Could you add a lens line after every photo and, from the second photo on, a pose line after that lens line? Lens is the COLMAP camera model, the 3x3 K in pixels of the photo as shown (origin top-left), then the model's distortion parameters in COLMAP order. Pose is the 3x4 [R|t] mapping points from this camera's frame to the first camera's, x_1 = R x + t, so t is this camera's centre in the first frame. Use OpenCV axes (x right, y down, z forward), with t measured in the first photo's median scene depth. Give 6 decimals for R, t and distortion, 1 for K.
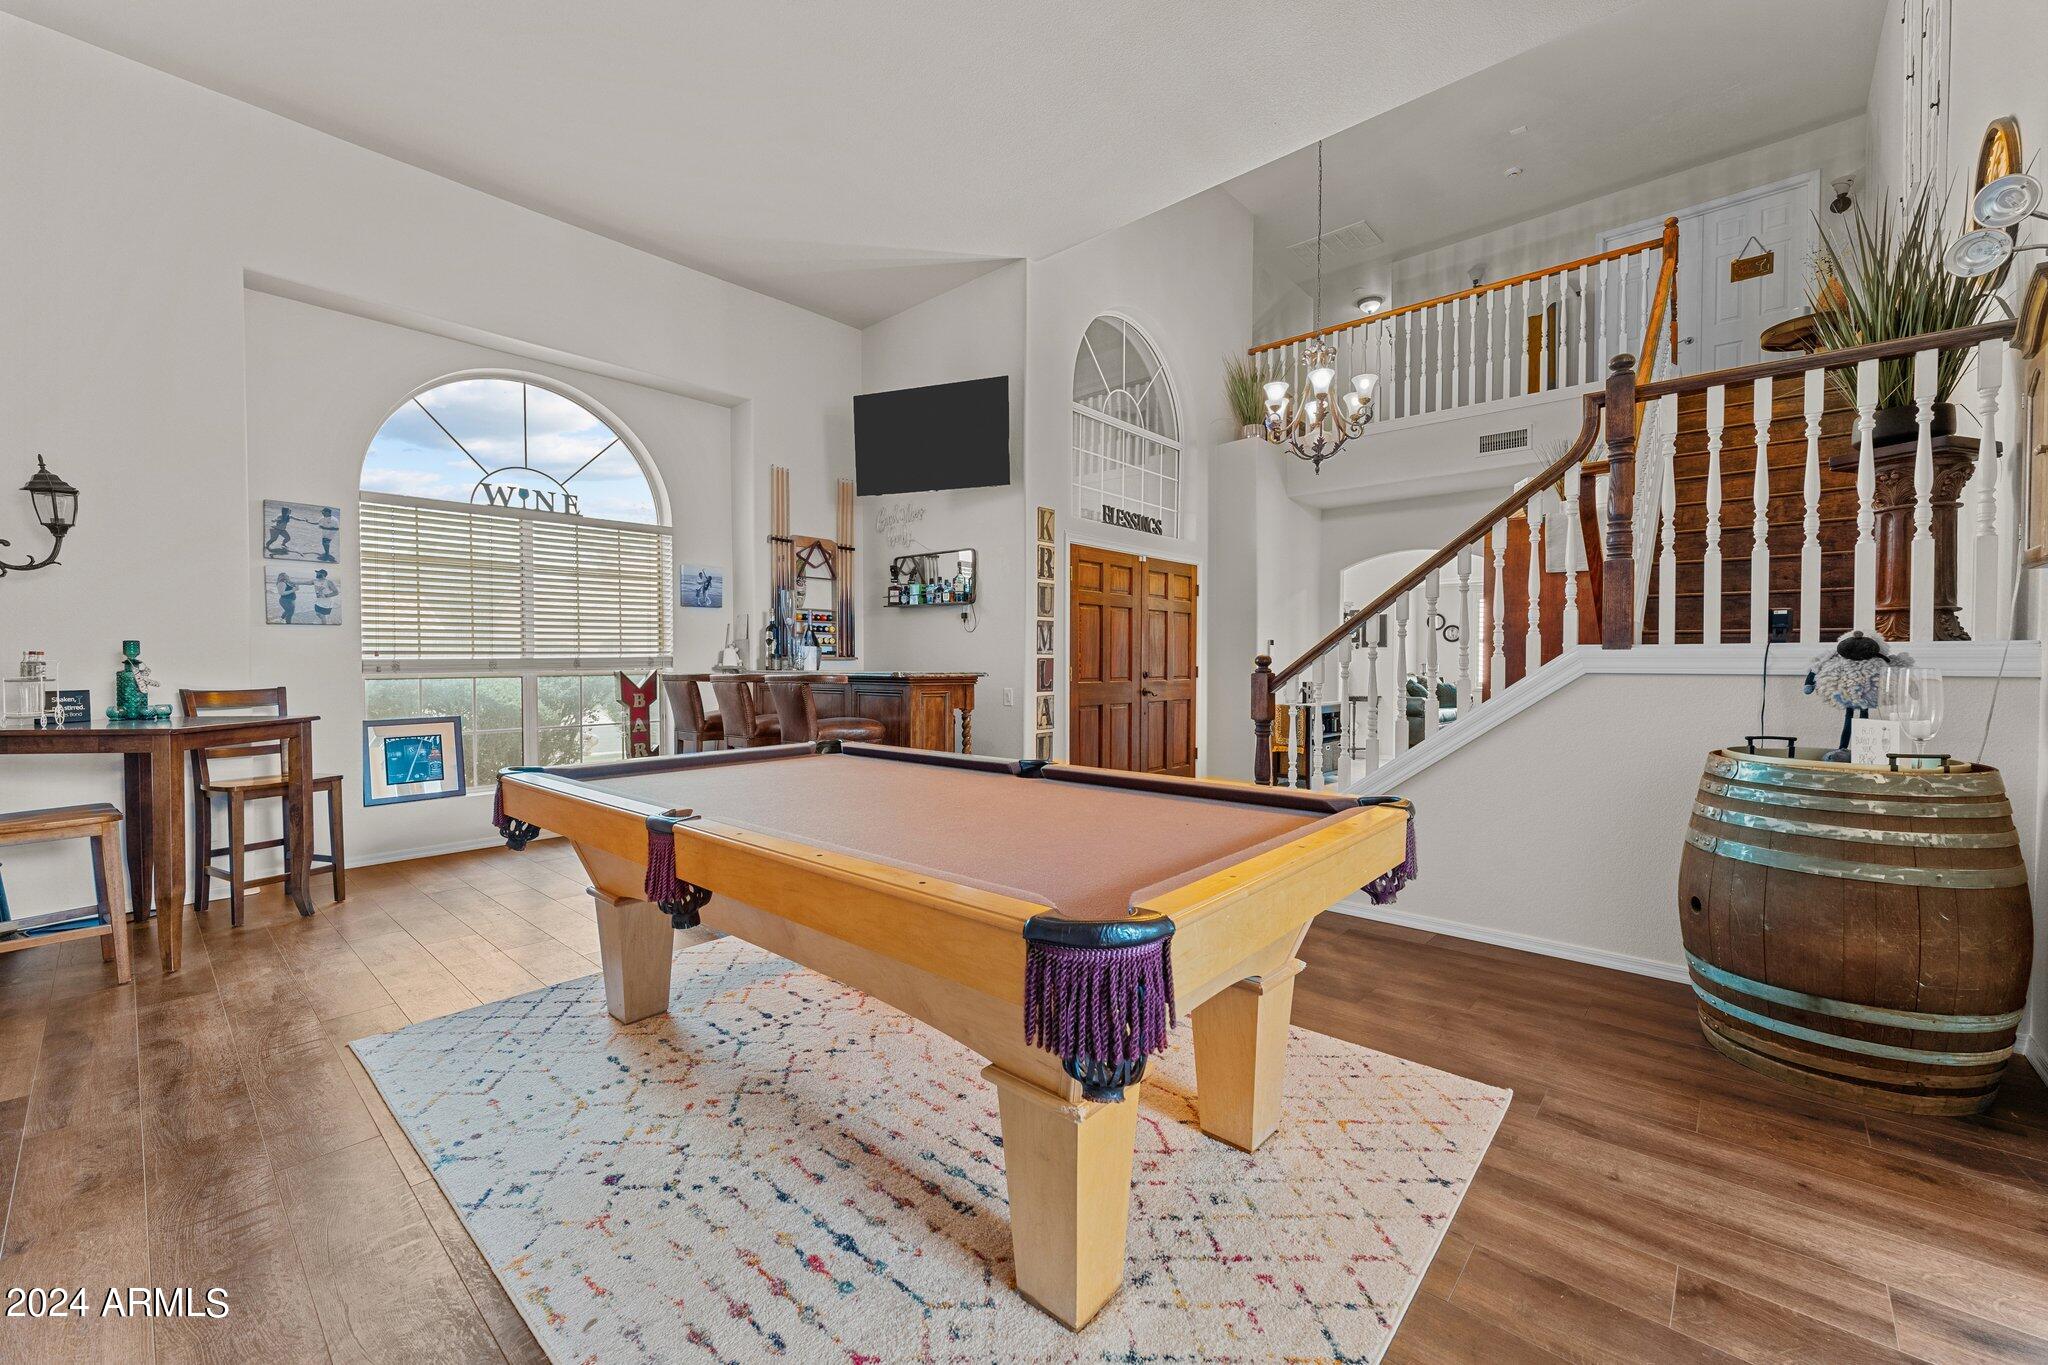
lens RADIAL K [[810.7, 0, 1023.8], [0, 810.7, 683.9], [0, 0, 1]] dist [0.000050, 0.000077]
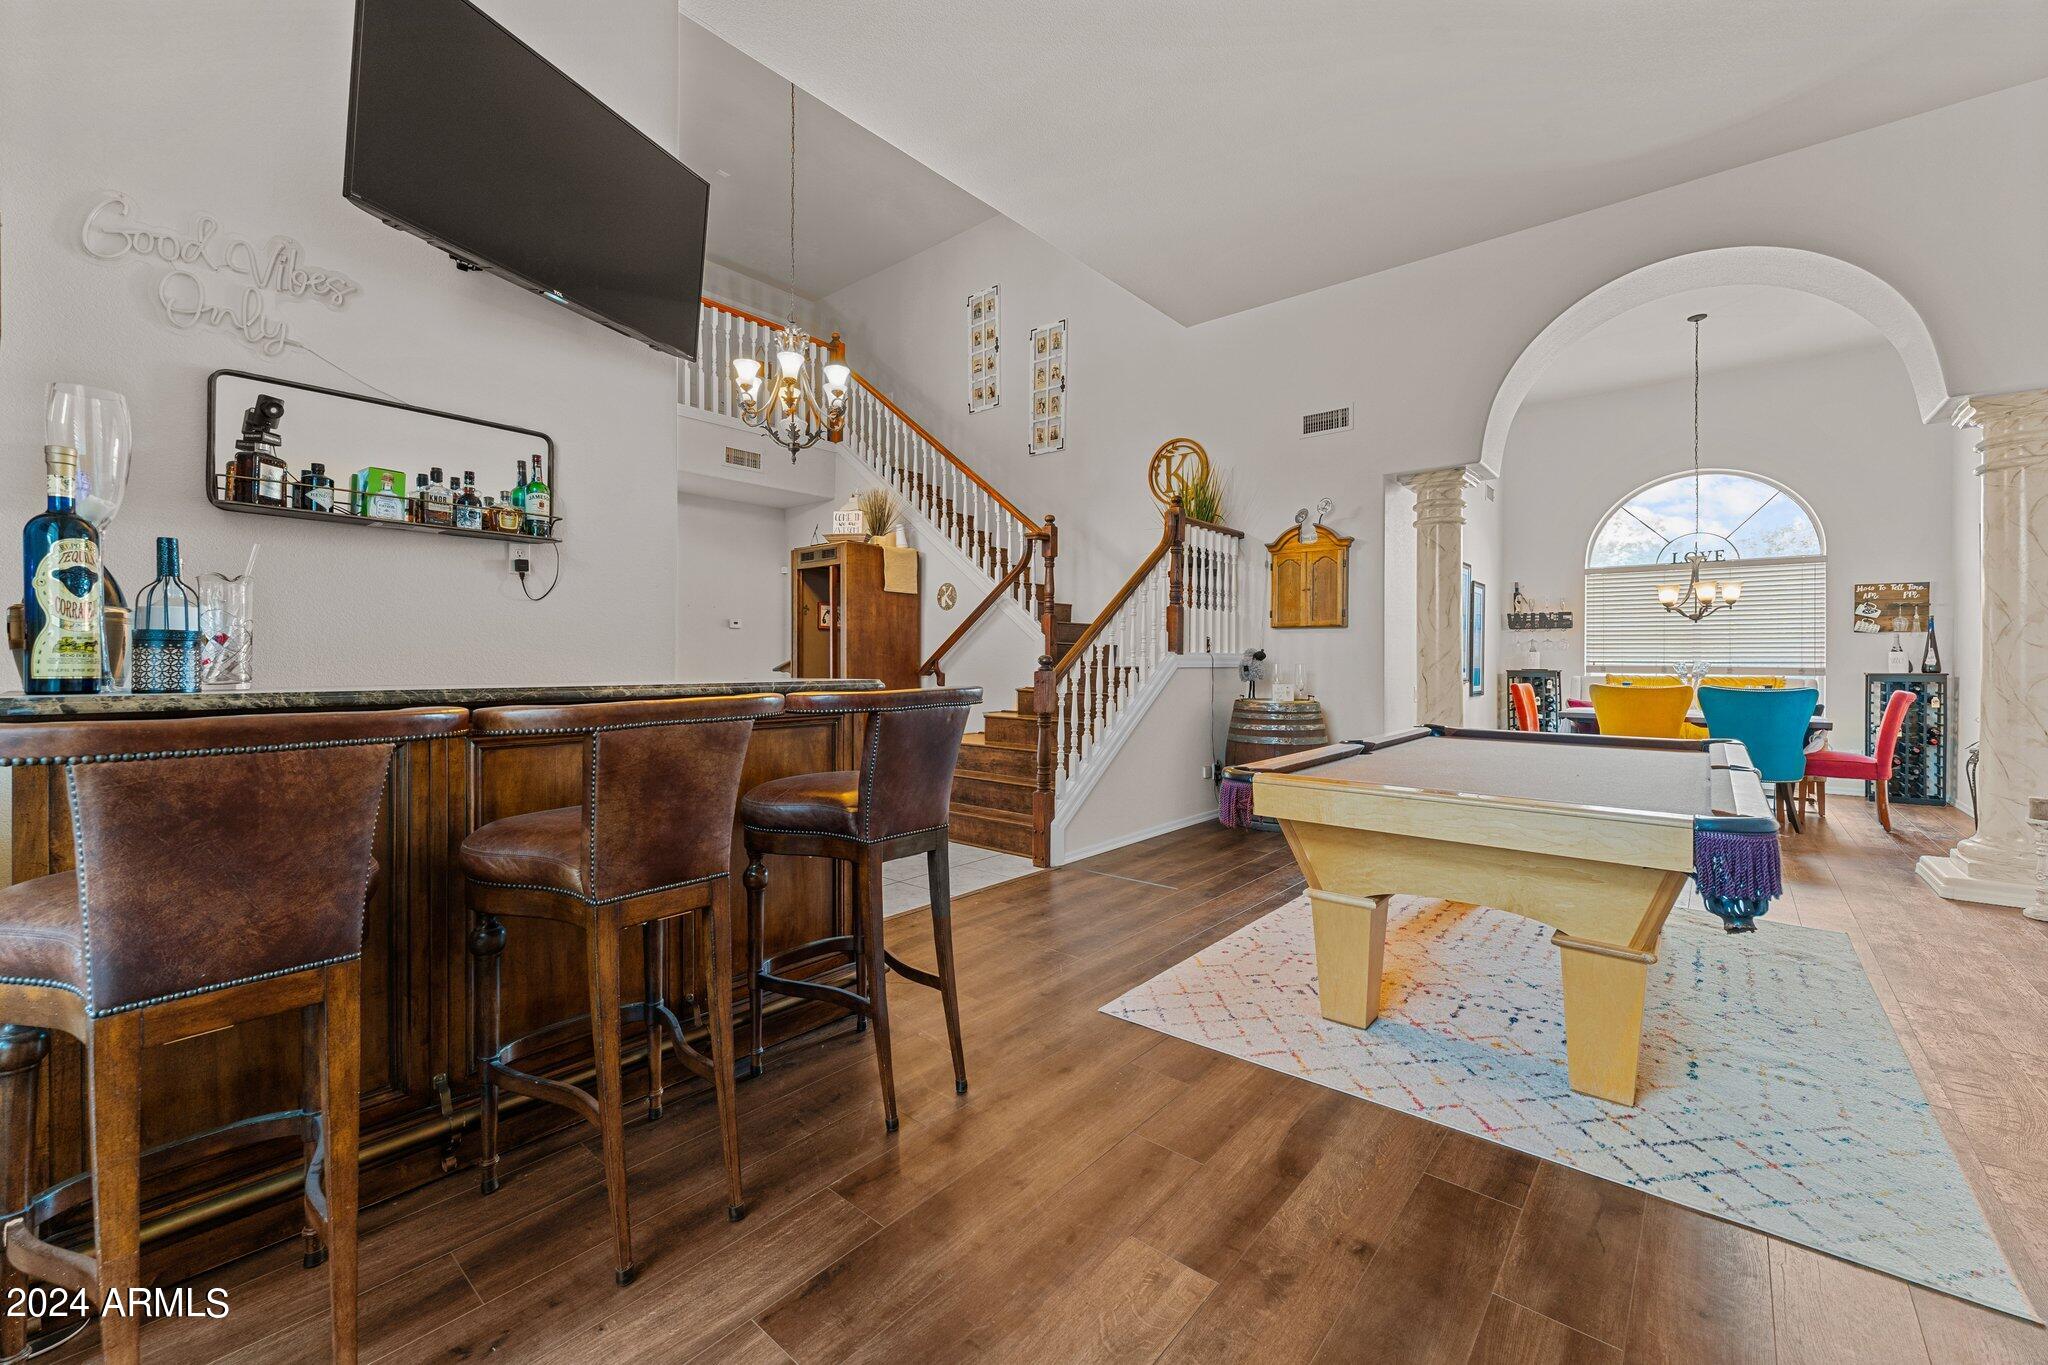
lens RADIAL K [[824.1, 0, 1022.8], [0, 824.1, 659.7], [0, 0, 1]] dist [0.000899, -0.000031]
pose [[-0.029893, -0.003983, 0.999545, -1.275077], [0.022866, 0.999728, 0.004668, -0.051002], [-0.999292, 0.022995, -0.029794, 1.578997]]
